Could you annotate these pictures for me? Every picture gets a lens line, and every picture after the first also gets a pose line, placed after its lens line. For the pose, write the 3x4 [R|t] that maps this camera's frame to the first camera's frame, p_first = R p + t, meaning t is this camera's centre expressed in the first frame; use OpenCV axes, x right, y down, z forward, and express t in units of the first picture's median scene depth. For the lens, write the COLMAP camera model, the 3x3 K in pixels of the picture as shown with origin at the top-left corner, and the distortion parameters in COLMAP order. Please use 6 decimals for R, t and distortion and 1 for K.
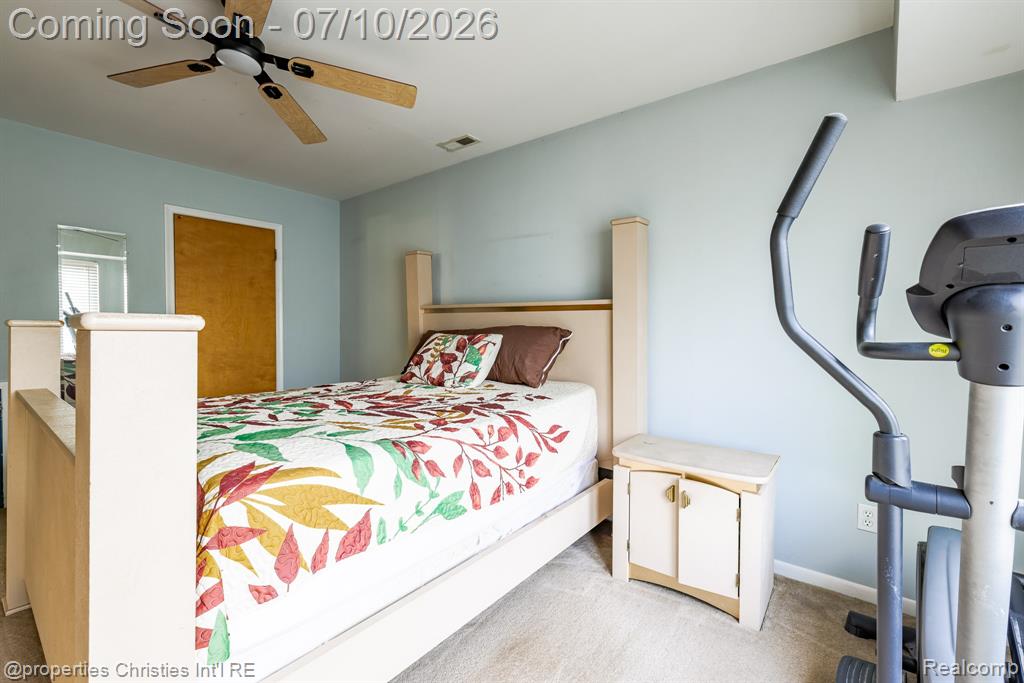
lens RADIAL K [[446.0, 0, 514.9], [0, 446.0, 337.0], [0, 0, 1]] dist [-0.003004, 0.000907]
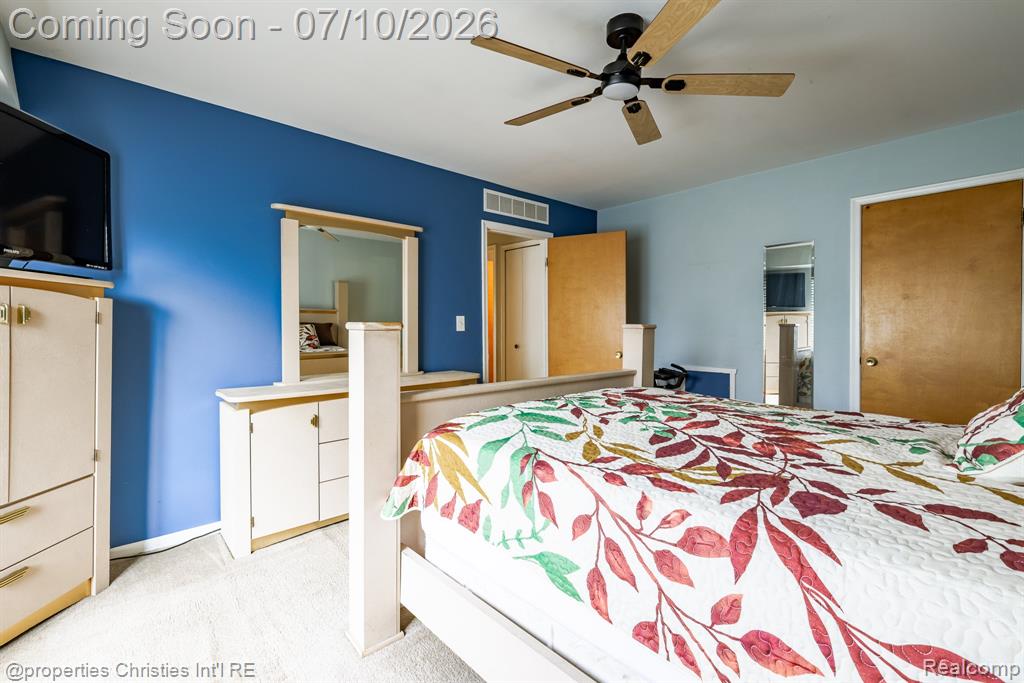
lens RADIAL K [[446.0, 0, 514.6], [0, 446.0, 332.7], [0, 0, 1]] dist [-0.003004, 0.000907]
pose [[-0.155541, 0.007434, -0.987801, 0.522941], [-0.023077, 0.999671, 0.011157, -0.017669], [0.987560, 0.024531, -0.155319, 0.914025]]
